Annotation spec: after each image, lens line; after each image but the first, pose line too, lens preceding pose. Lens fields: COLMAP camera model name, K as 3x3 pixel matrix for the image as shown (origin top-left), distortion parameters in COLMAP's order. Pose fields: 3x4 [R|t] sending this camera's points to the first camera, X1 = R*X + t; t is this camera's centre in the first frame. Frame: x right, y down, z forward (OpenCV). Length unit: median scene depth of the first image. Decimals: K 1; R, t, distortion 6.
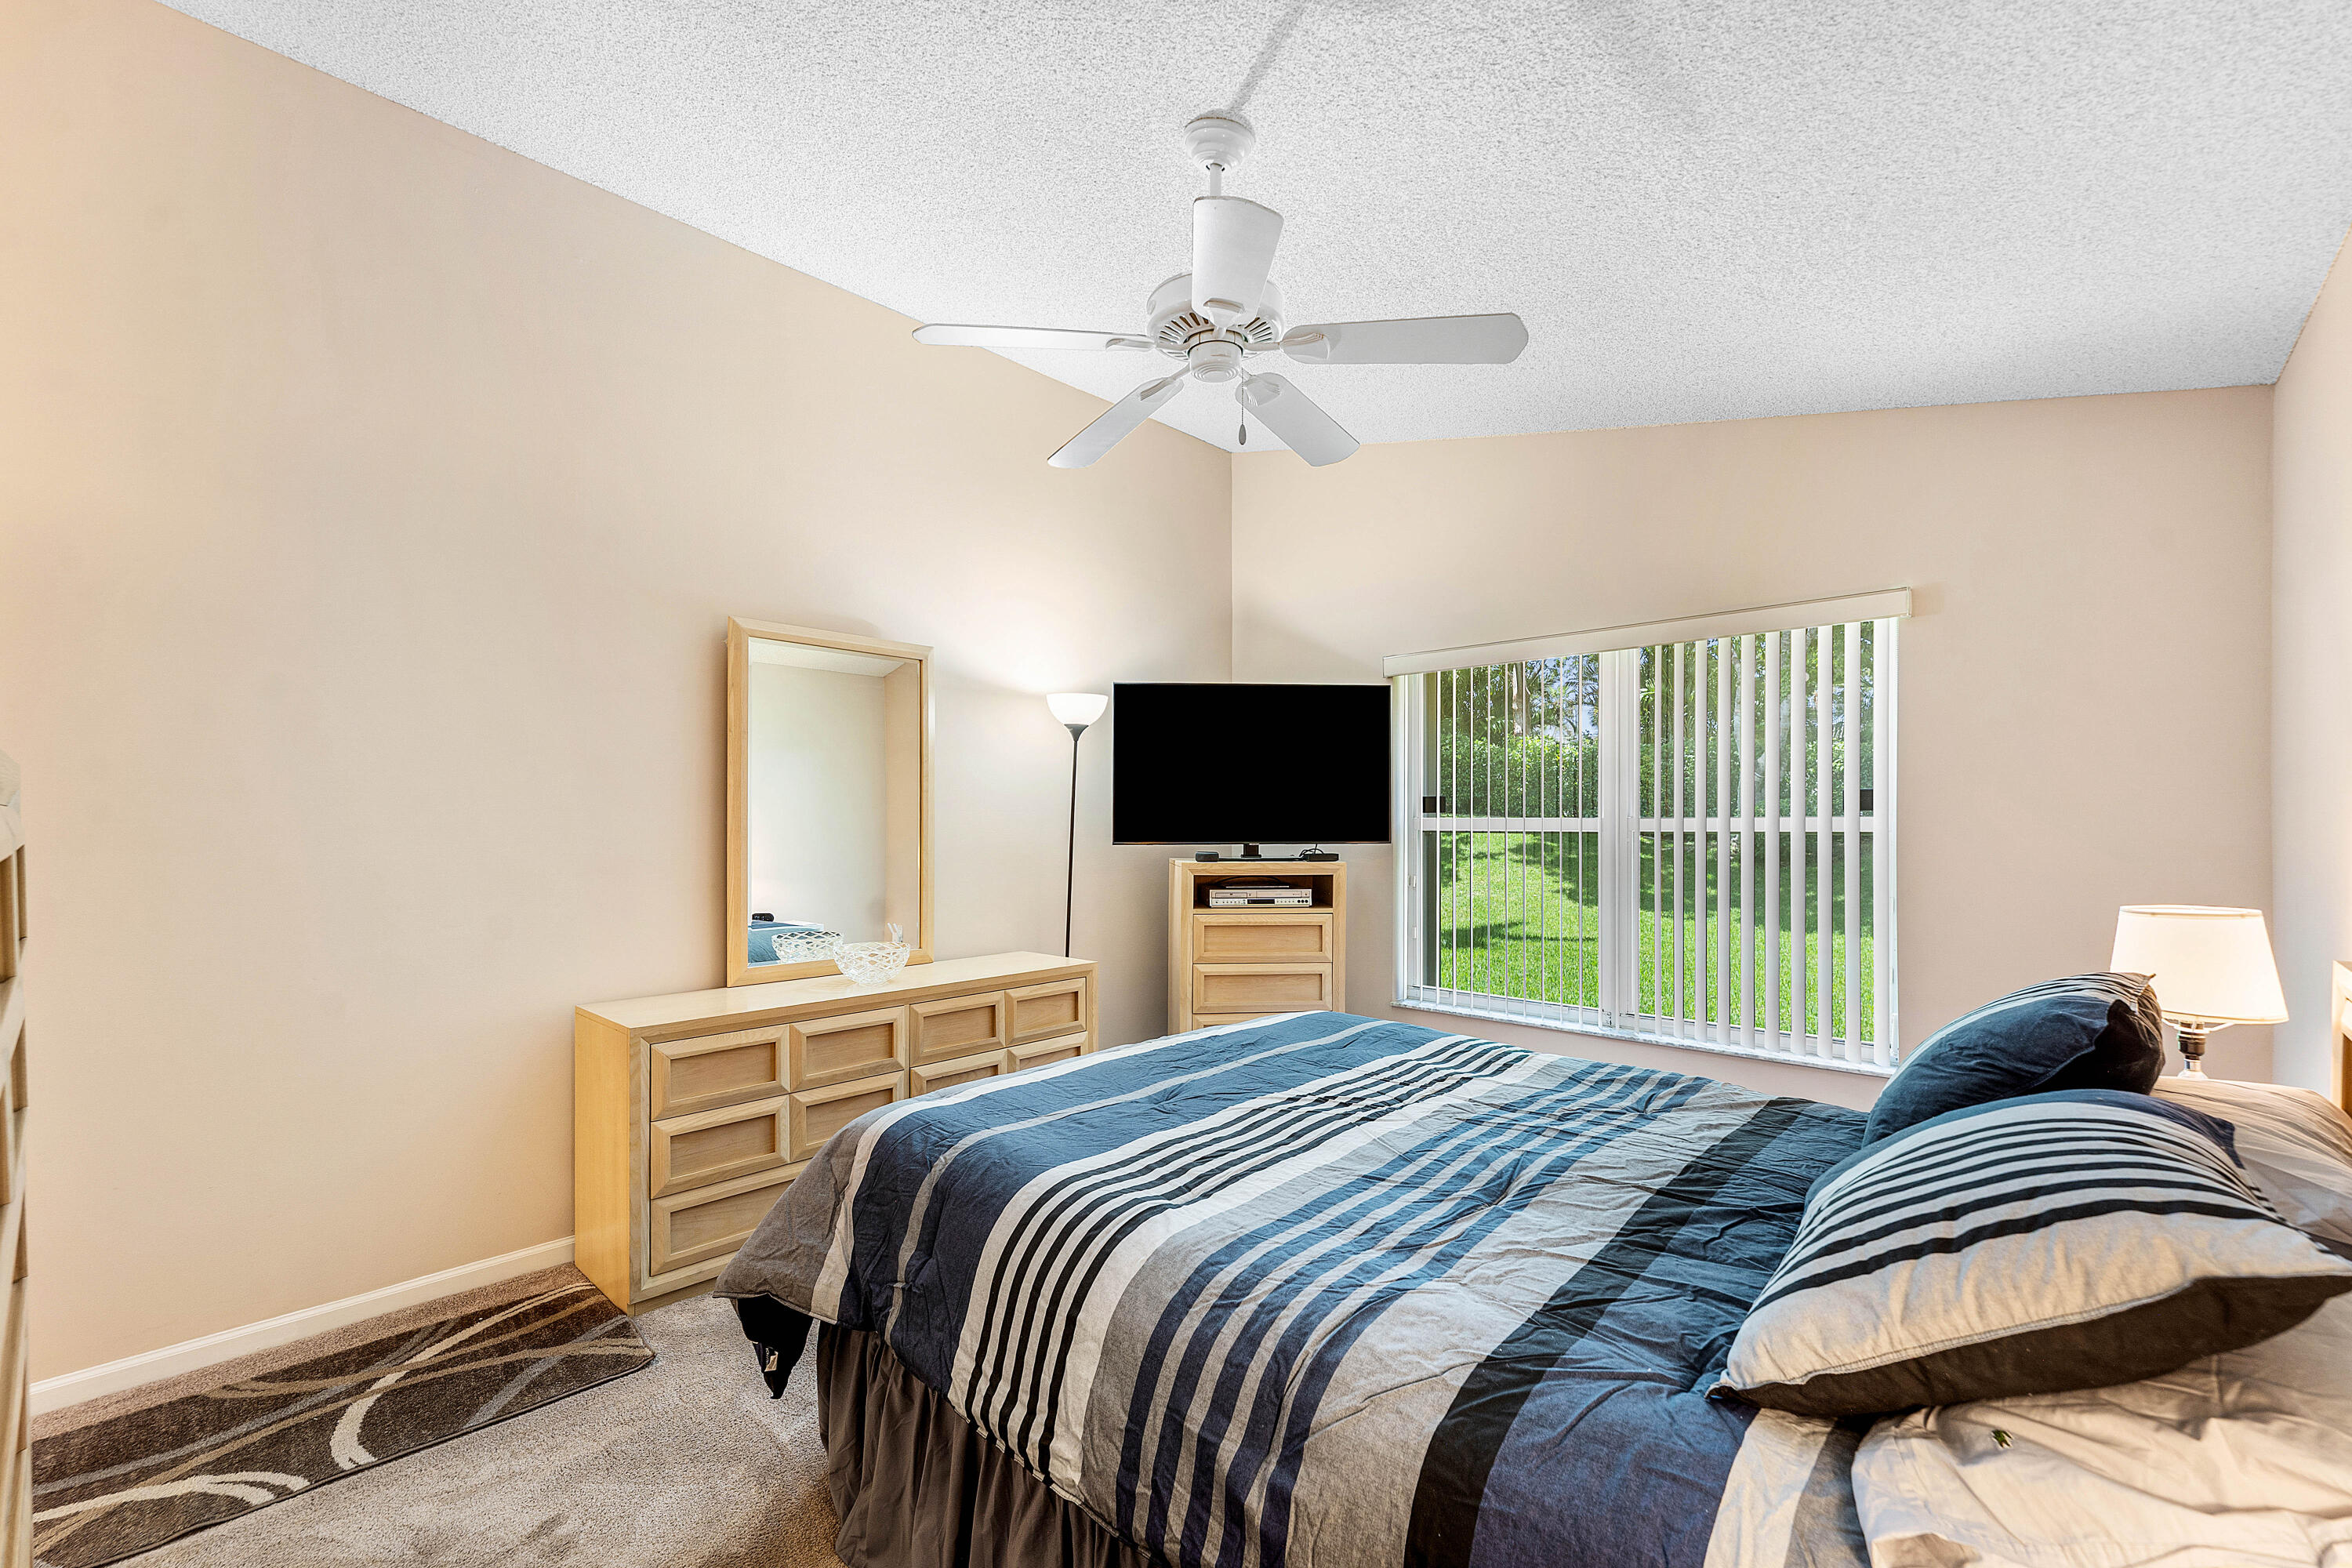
lens RADIAL K [[946.1, 0, 1168.6], [0, 946.1, 820.3], [0, 0, 1]] dist [-0.000121, -0.000037]
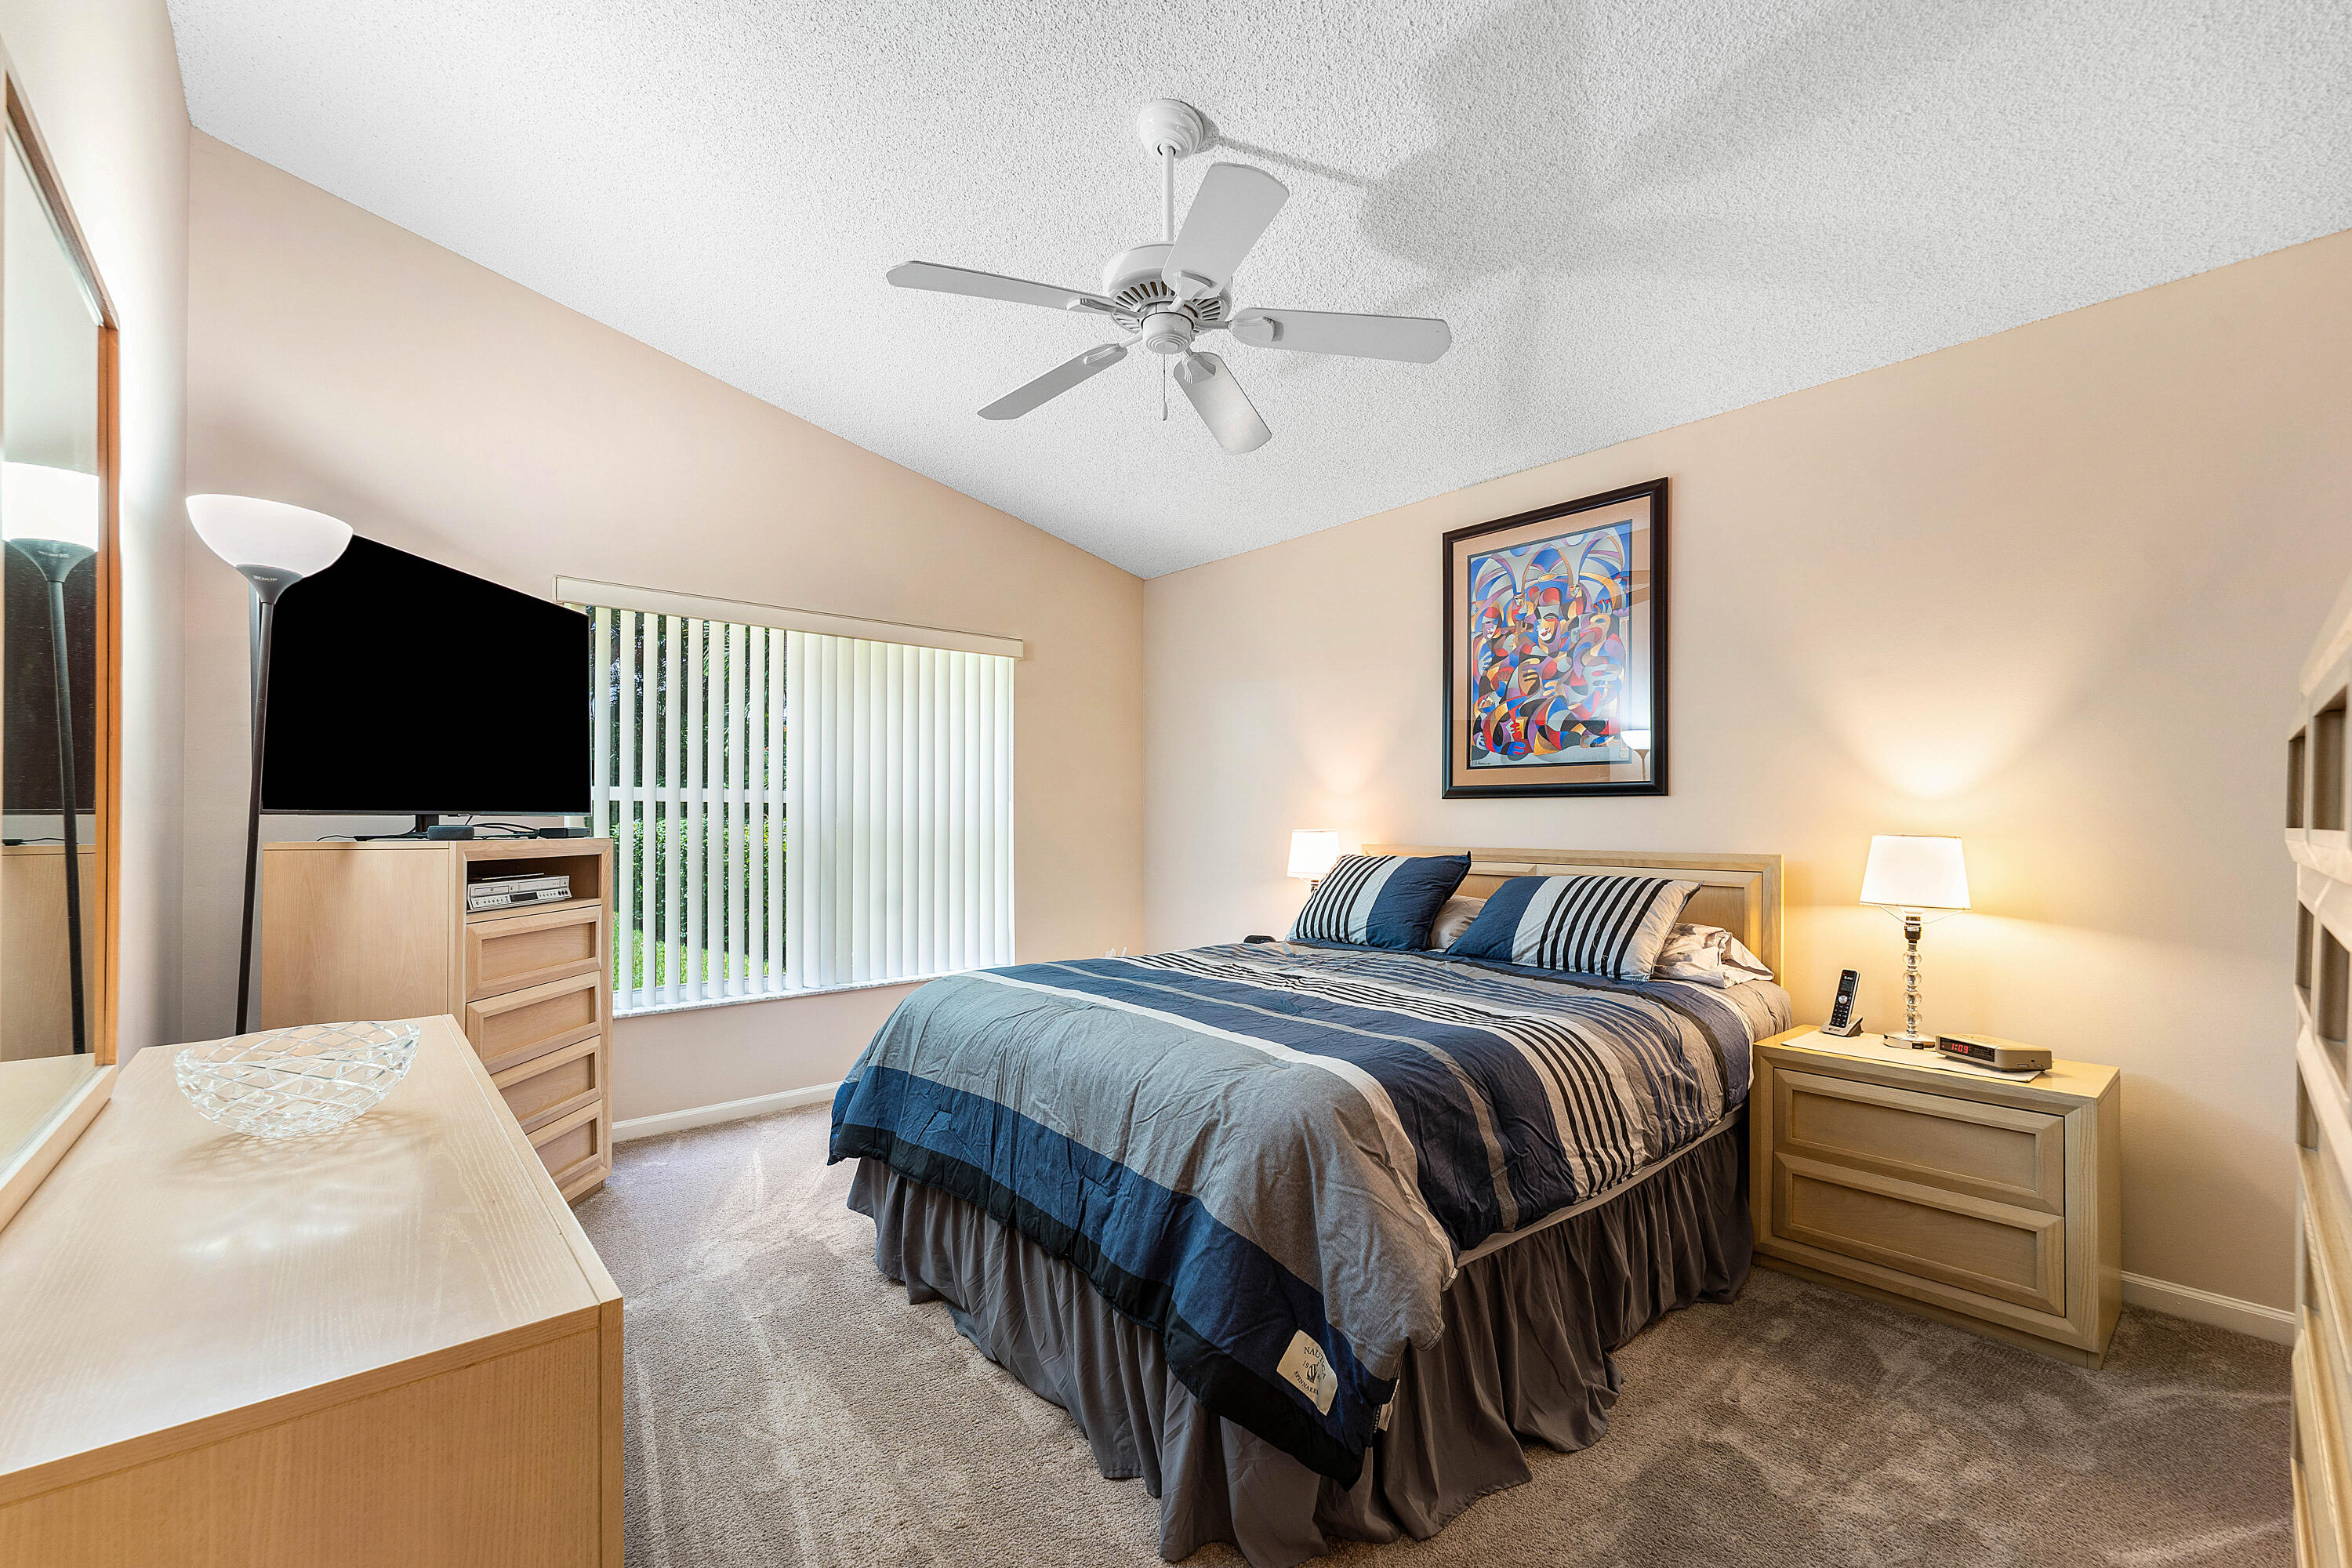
lens RADIAL K [[946.1, 0, 1168.6], [0, 946.1, 820.3], [0, 0, 1]] dist [-0.000121, -0.000037]
pose [[0.105885, -0.008887, 0.994339, -0.511848], [-0.013287, 0.999858, 0.010351, 0.016709], [-0.994290, -0.014308, 0.105752, 0.443292]]
